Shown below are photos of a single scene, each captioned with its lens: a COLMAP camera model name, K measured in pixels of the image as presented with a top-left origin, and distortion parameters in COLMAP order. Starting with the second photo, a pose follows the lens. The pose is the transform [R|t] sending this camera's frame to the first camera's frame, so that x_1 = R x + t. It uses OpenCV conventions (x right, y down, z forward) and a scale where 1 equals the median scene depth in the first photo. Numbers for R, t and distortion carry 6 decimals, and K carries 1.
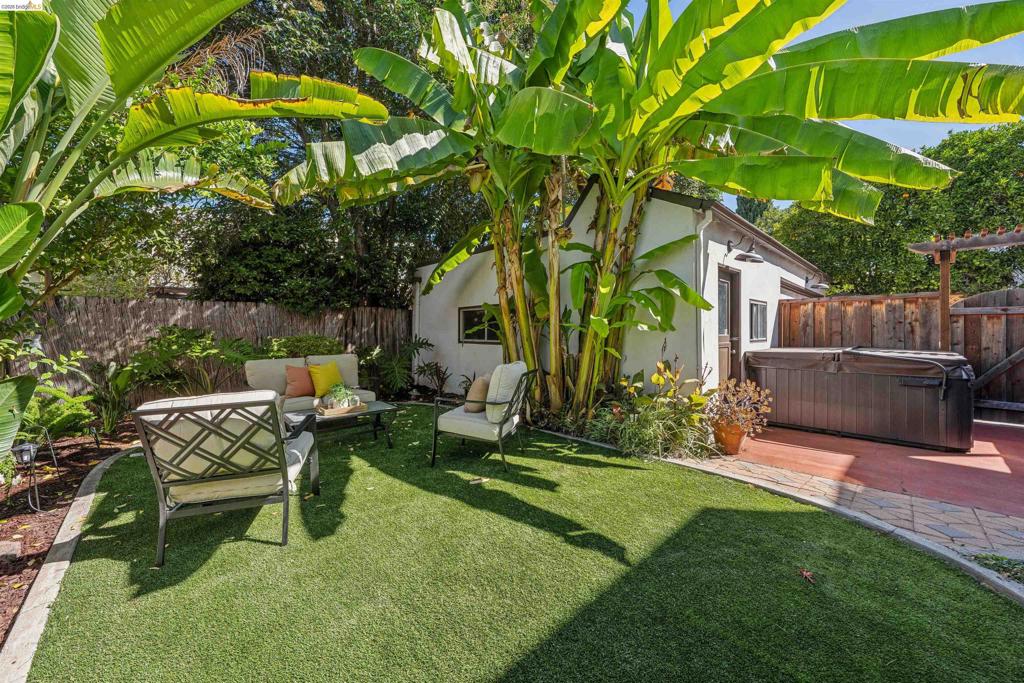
lens RADIAL K [[386.4, 0, 510.8], [0, 386.4, 331.8], [0, 0, 1]] dist [0.001240, 0.000251]
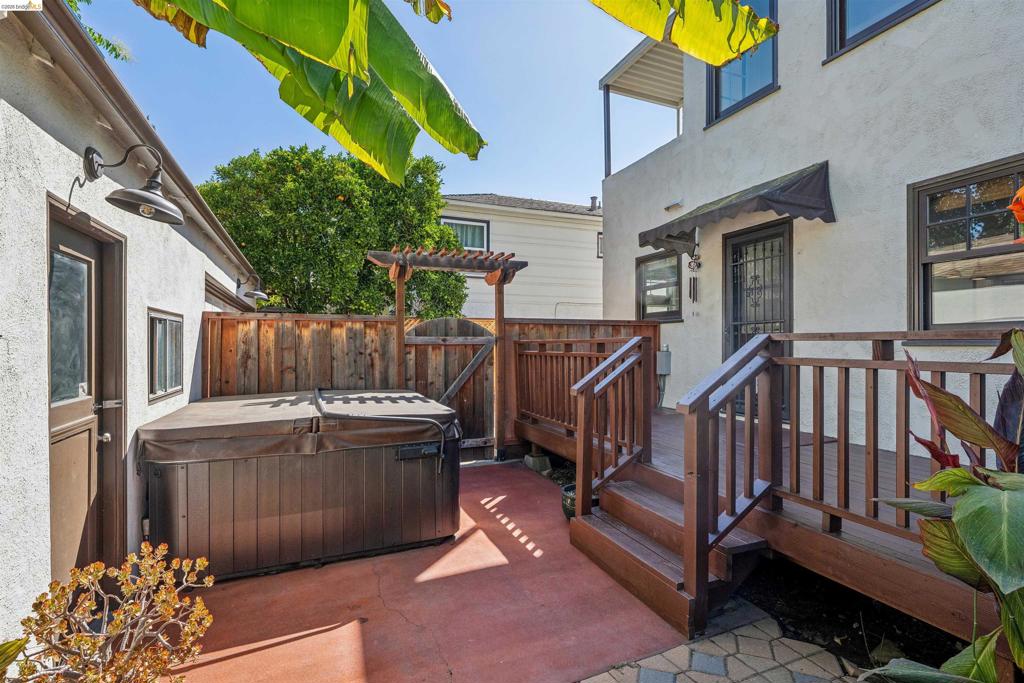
lens RADIAL K [[486.3, 0, 512.0], [0, 486.3, 341.5], [0, 0, 1]] dist [0.001236, 0.000251]
pose [[0.362630, 0.006820, 0.931908, 0.238016], [0.004009, 0.999953, -0.008877, -0.037946], [-0.931924, 0.006955, 0.362586, 0.390434]]
